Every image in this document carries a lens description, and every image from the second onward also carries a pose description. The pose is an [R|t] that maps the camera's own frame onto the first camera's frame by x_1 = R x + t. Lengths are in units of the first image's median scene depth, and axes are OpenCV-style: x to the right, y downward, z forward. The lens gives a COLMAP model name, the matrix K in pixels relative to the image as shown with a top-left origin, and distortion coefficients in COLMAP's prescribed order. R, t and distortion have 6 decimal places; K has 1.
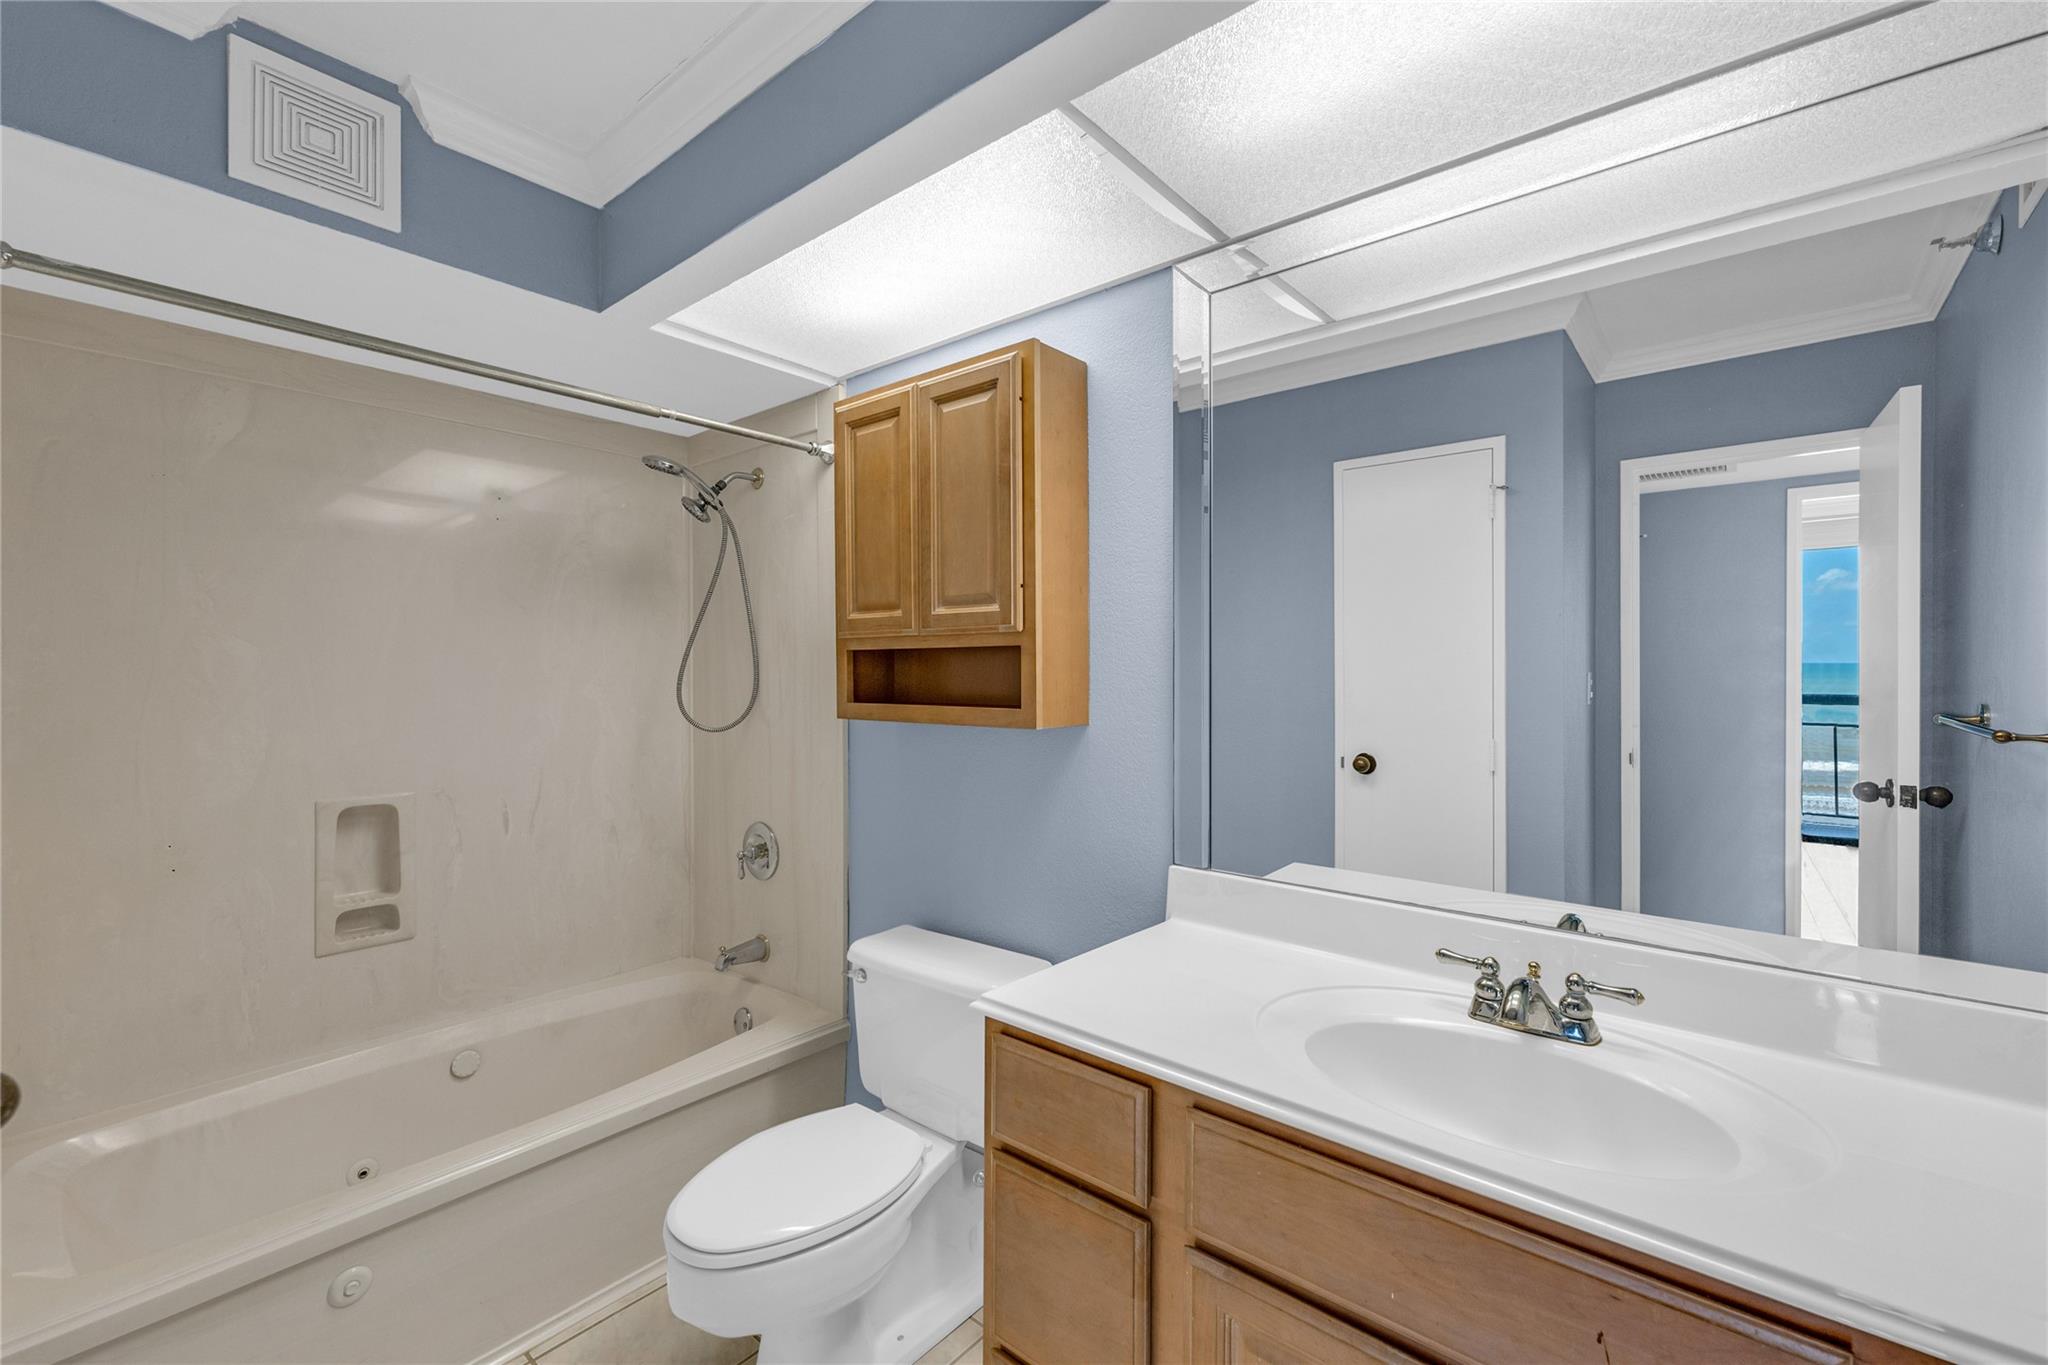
lens RADIAL K [[774.9, 0, 1024.0], [0, 774.9, 682.5], [0, 0, 1]] dist [0.001469, 0.000501]
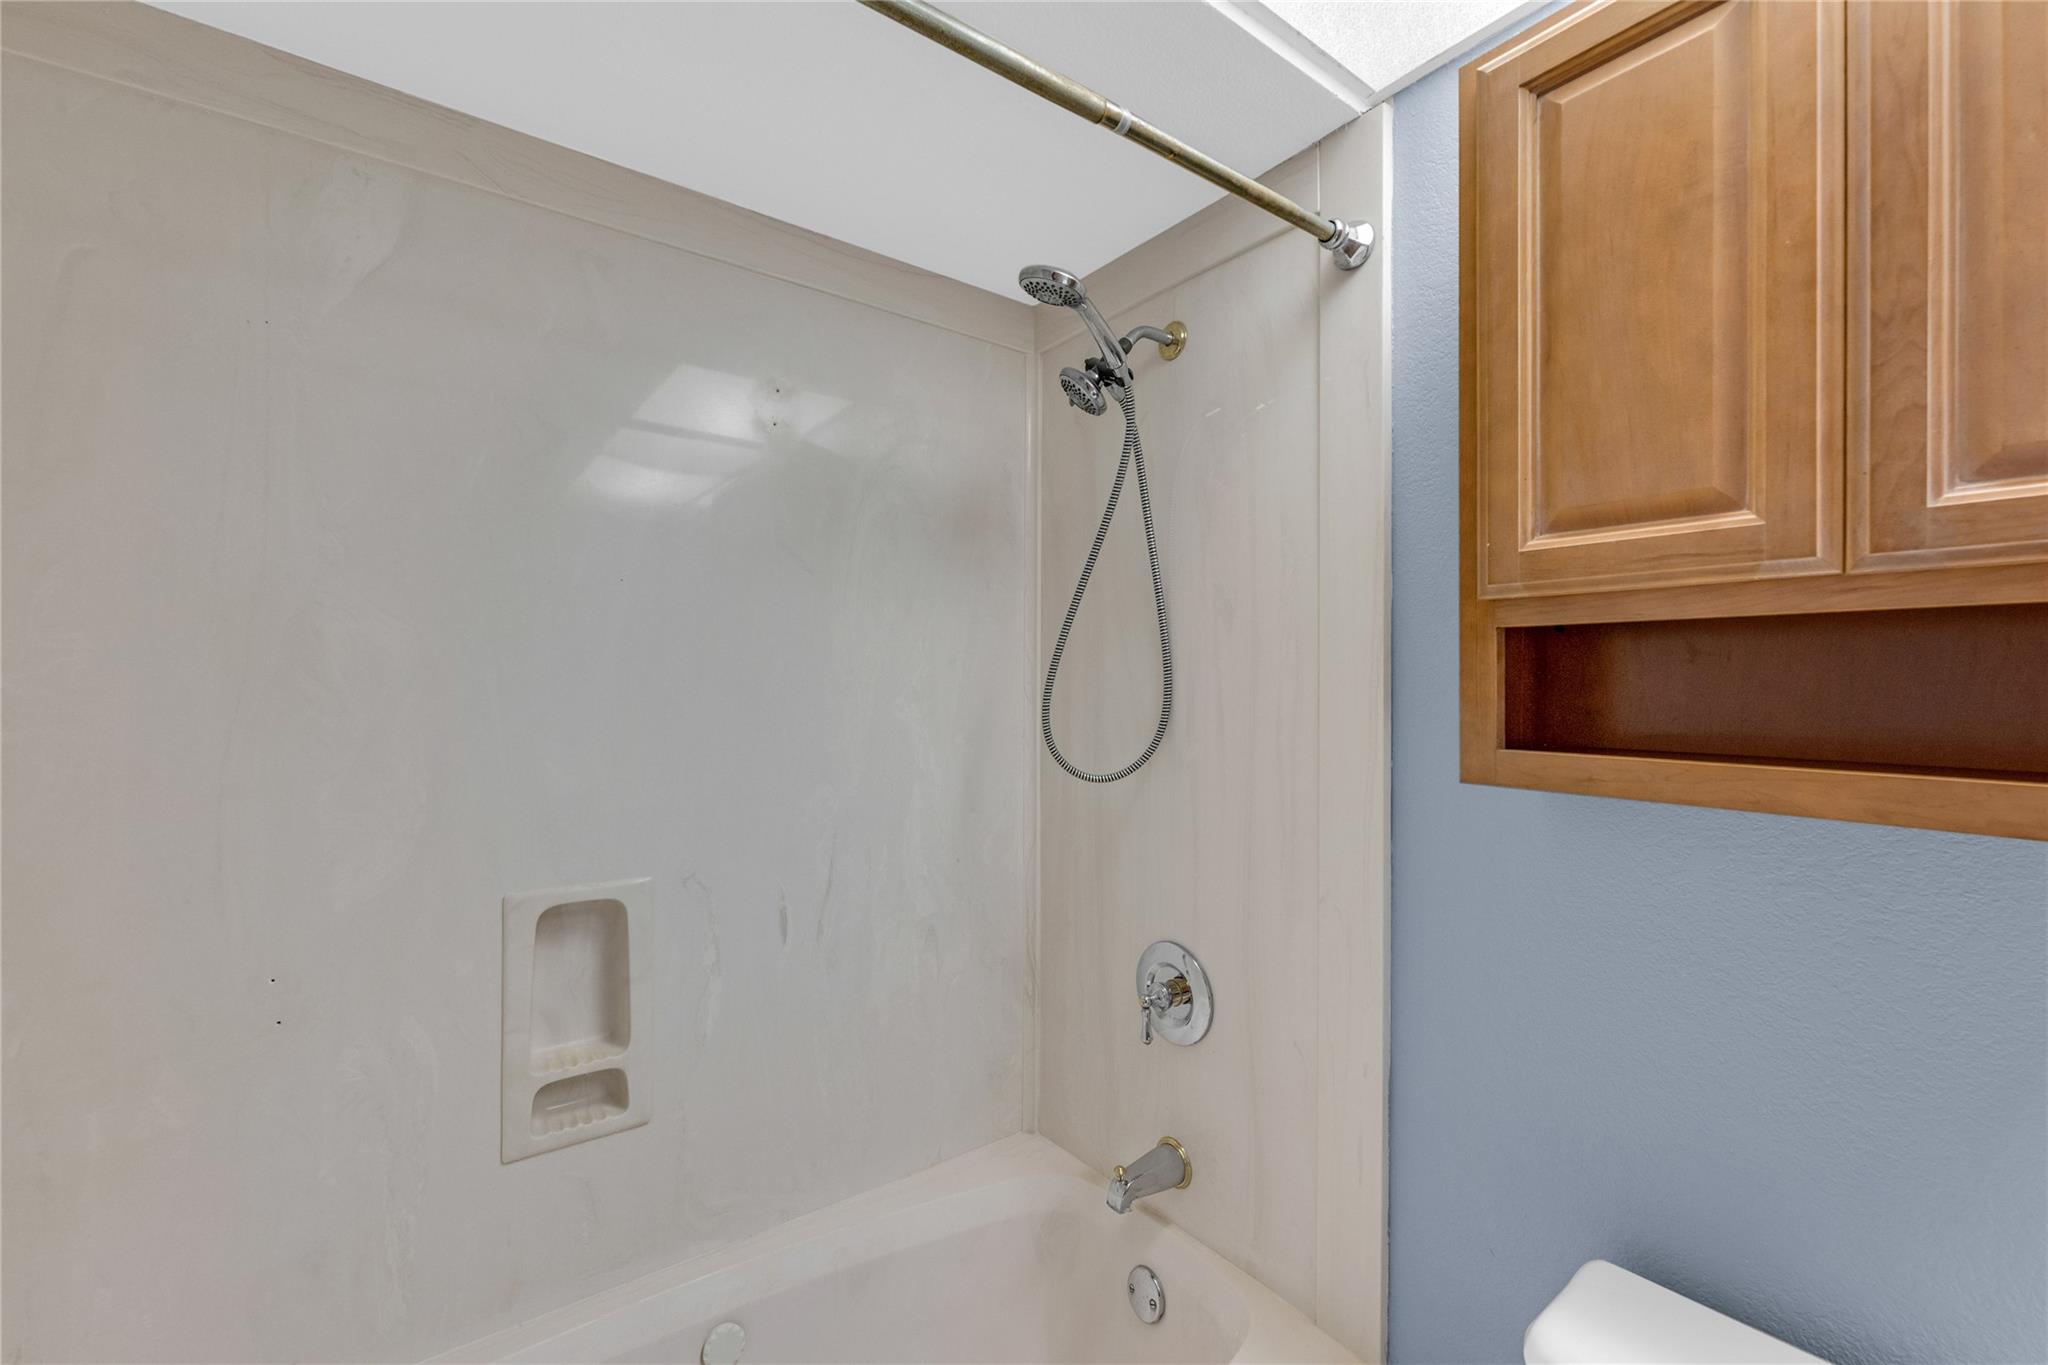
lens RADIAL K [[832.9, 0, 1044.2], [0, 832.9, 708.0], [0, 0, 1]] dist [0.000299, -0.000011]
pose [[0.967893, 0.013774, -0.250985, -0.342149], [-0.010347, 0.999834, 0.014971, -0.000843], [0.251150, -0.011893, 0.967875, 0.467152]]
